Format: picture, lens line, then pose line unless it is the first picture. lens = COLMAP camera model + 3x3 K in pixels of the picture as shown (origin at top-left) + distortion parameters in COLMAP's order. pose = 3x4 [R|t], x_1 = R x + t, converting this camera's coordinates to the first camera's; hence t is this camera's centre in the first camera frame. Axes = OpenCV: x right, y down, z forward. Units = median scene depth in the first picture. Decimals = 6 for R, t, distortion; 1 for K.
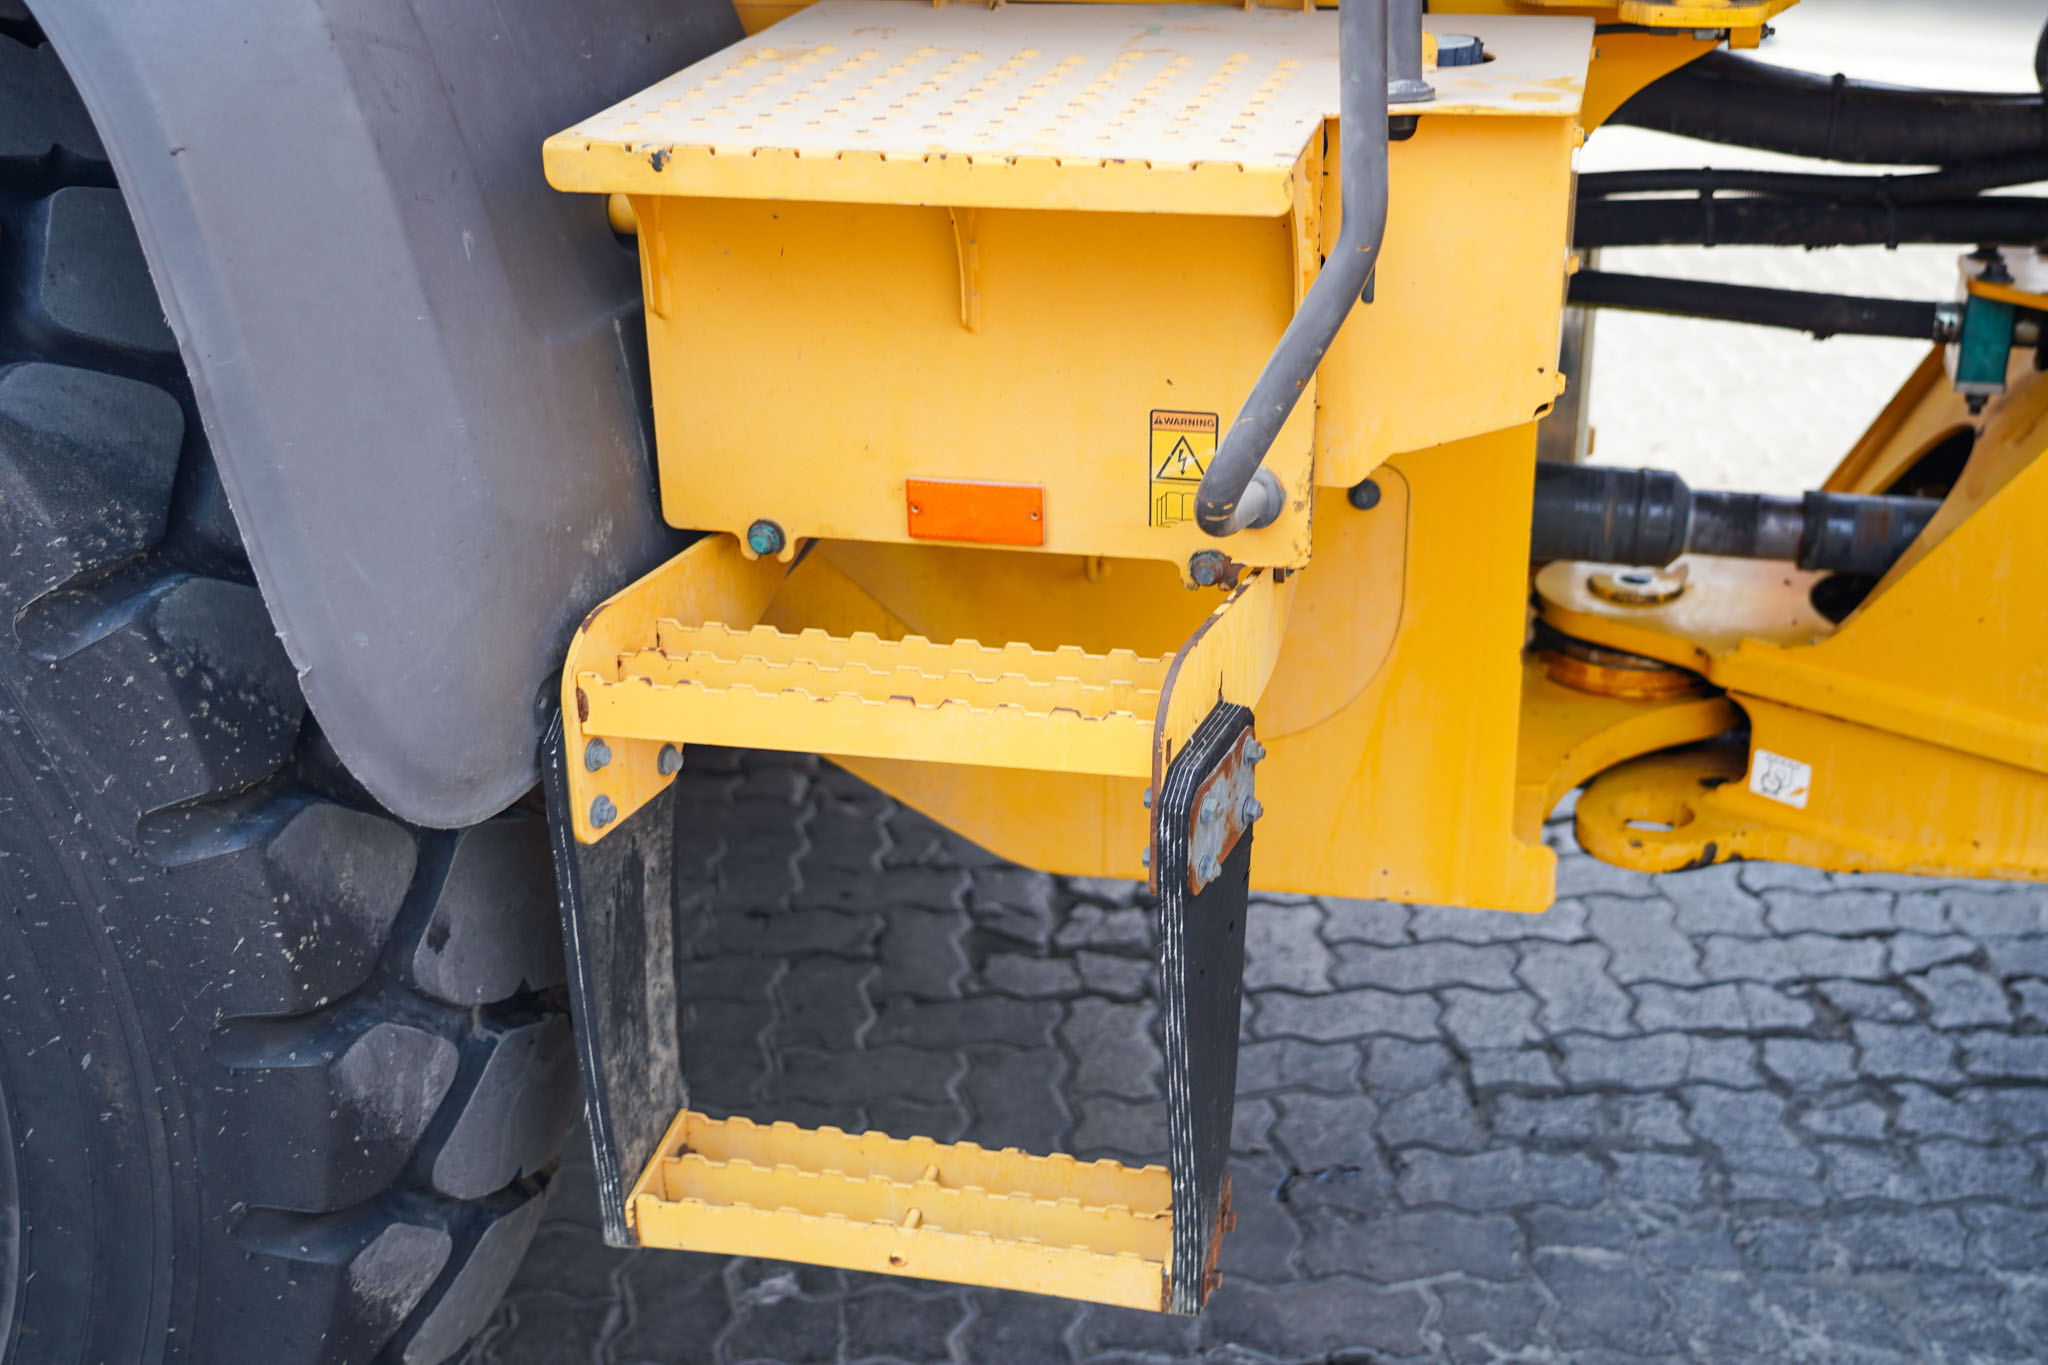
lens RADIAL K [[2444.9, 0, 1032.1], [0, 2444.9, 669.8], [0, 0, 1]] dist [0.032927, 0.000000]
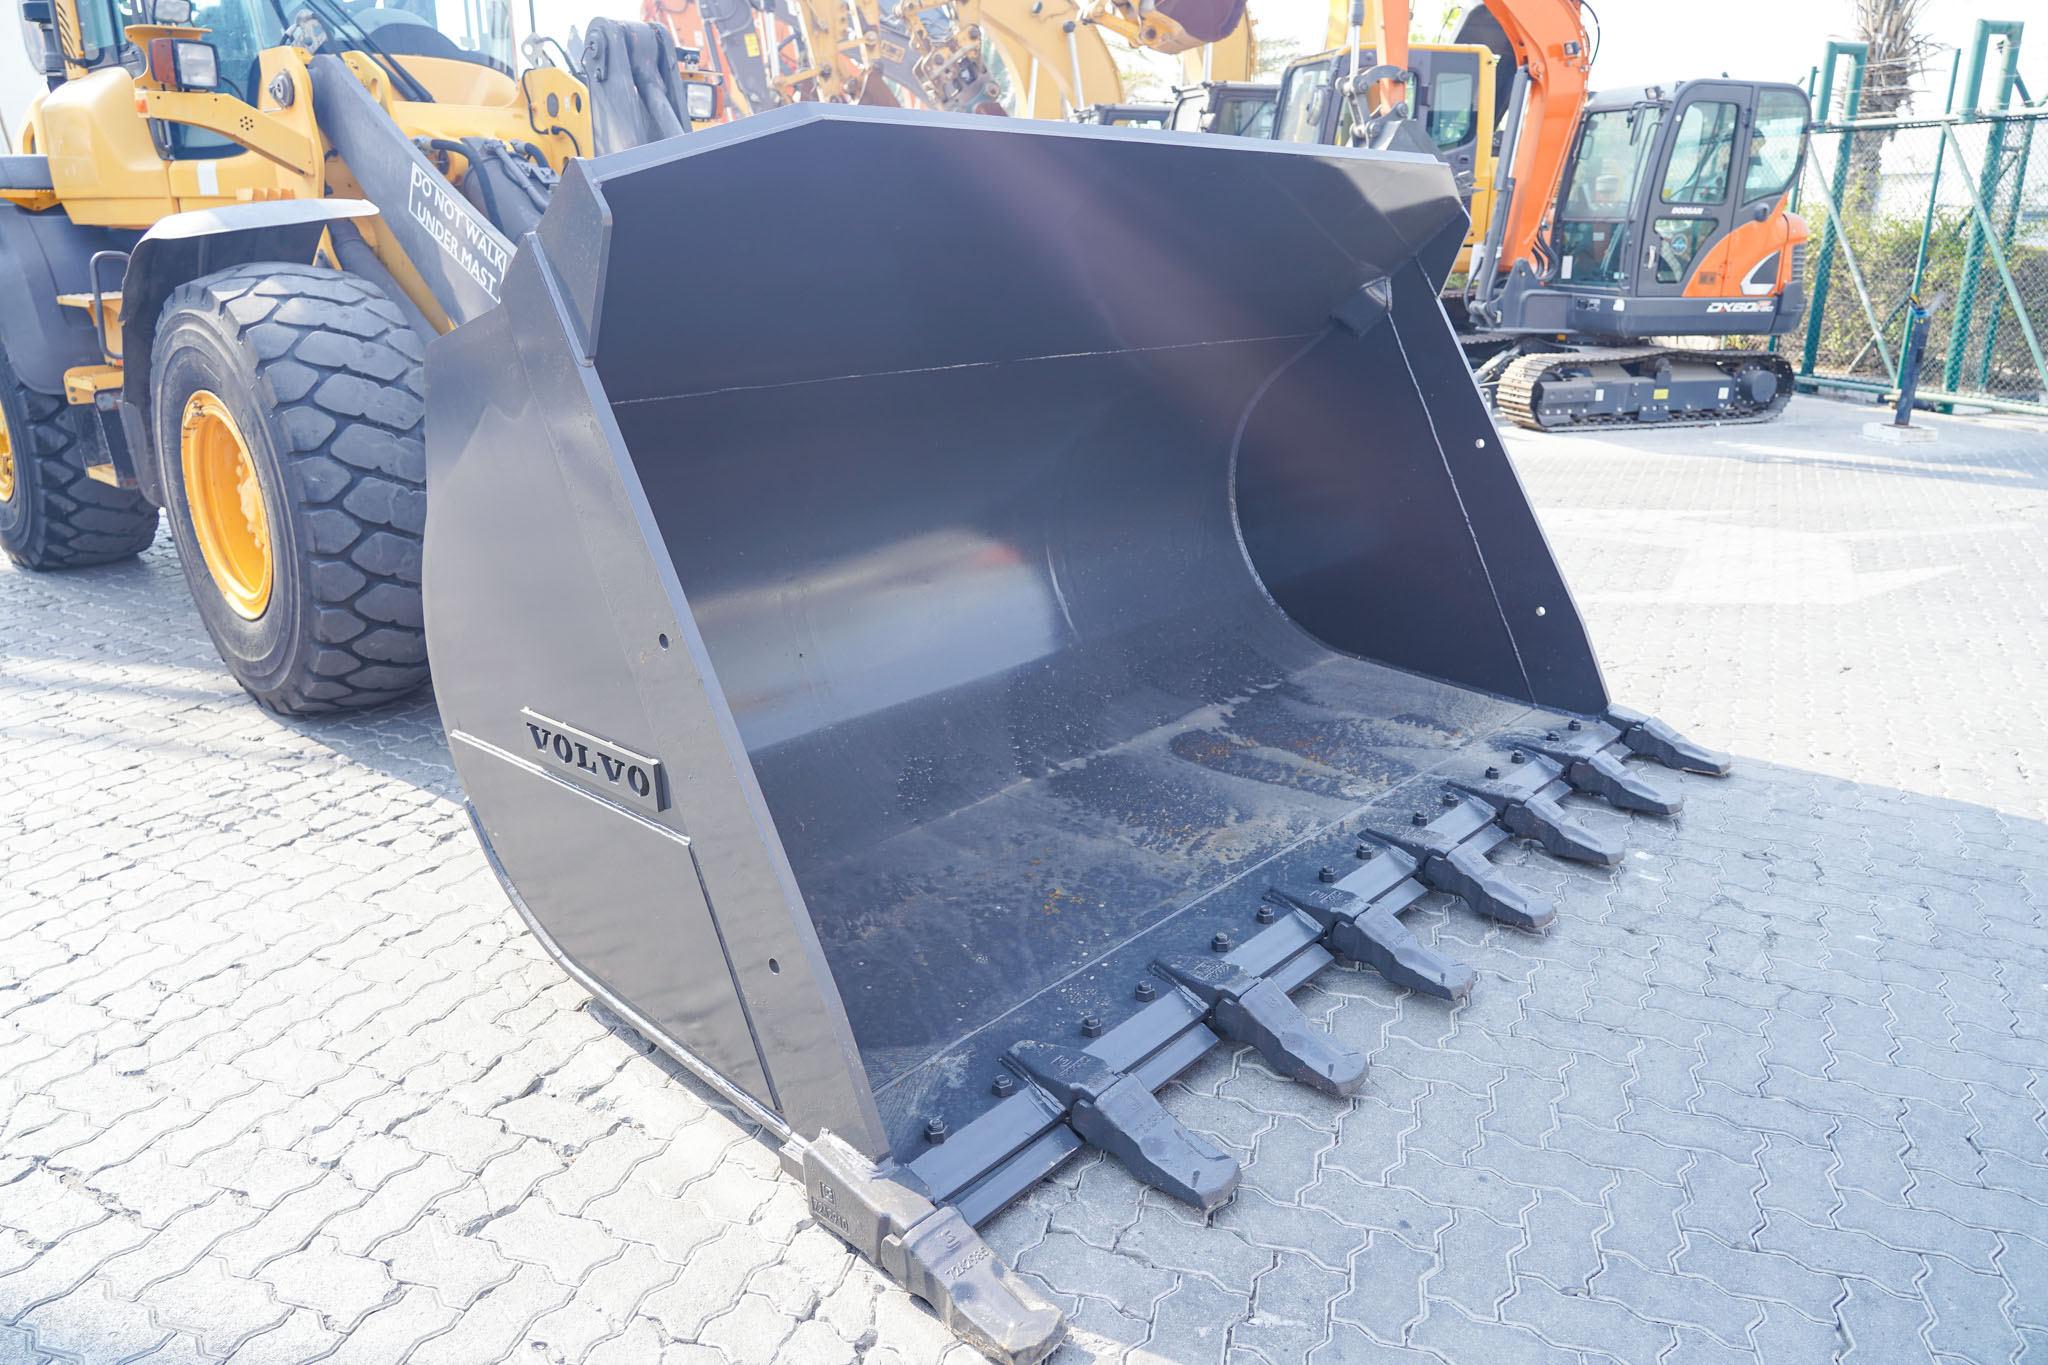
lens RADIAL K [[1388.7, 0, 1022.6], [0, 1388.7, 673.6], [0, 0, 1]] dist [-0.036254, 0.016395]
pose [[0.878707, 0.163578, -0.448460, 2.514735], [-0.196236, 0.980186, -0.026975, 0.247854], [0.435162, 0.111707, 0.893396, -0.722219]]
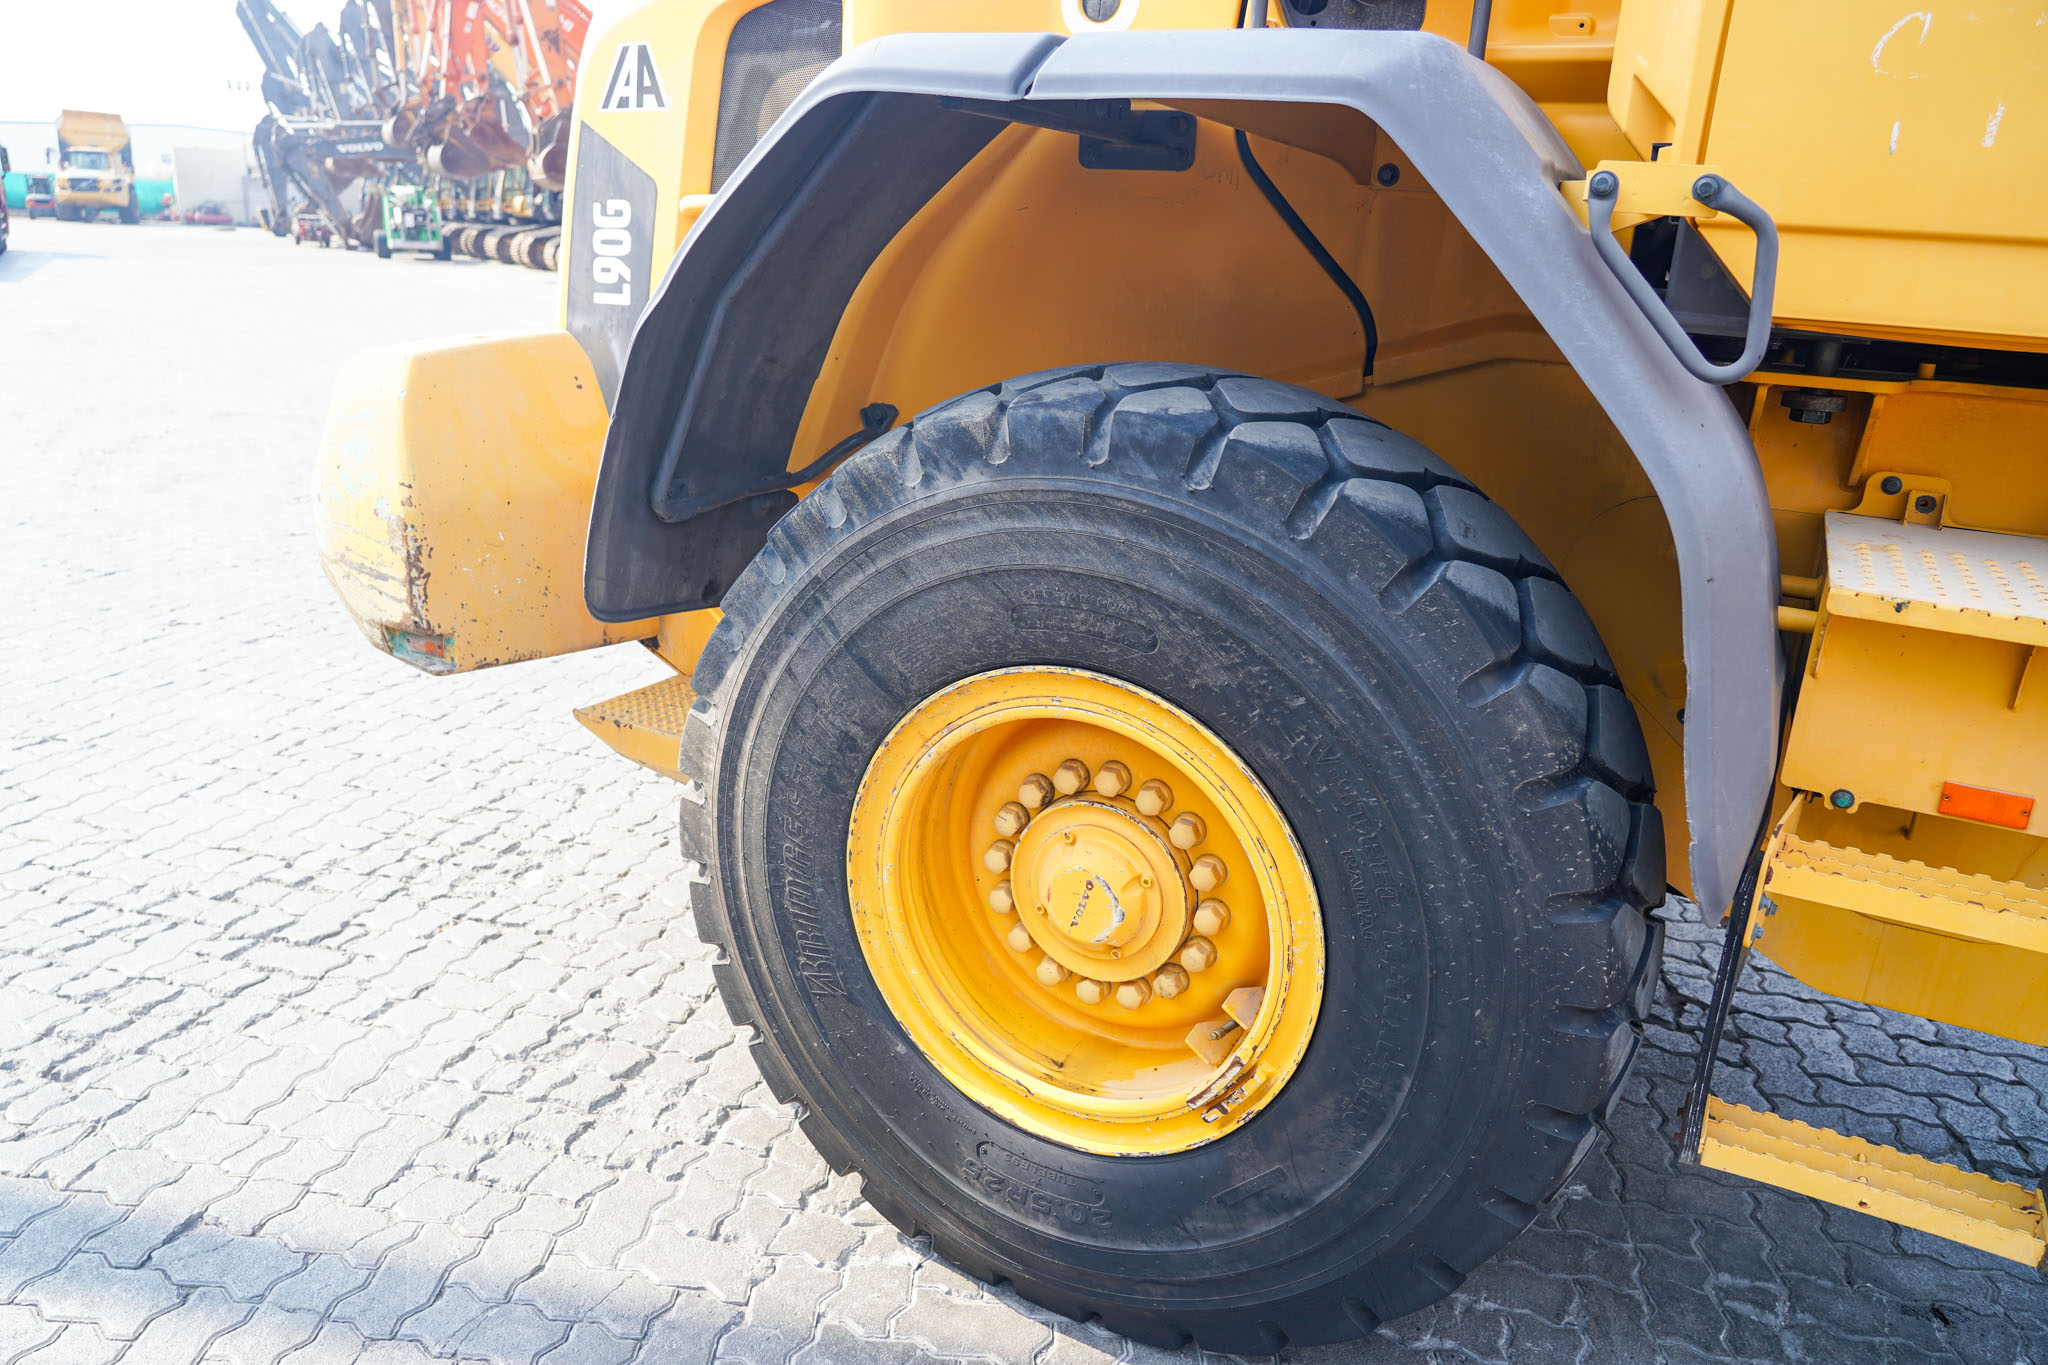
lens RADIAL K [[1388.7, 0, 1026.4], [0, 1388.7, 667.2], [0, 0, 1]] dist [-0.036254, 0.016395]
pose [[0.960251, 0.139894, -0.241555, -0.306732], [-0.163237, 0.983387, -0.079398, 0.020839], [0.226435, 0.115673, 0.967133, -0.110403]]
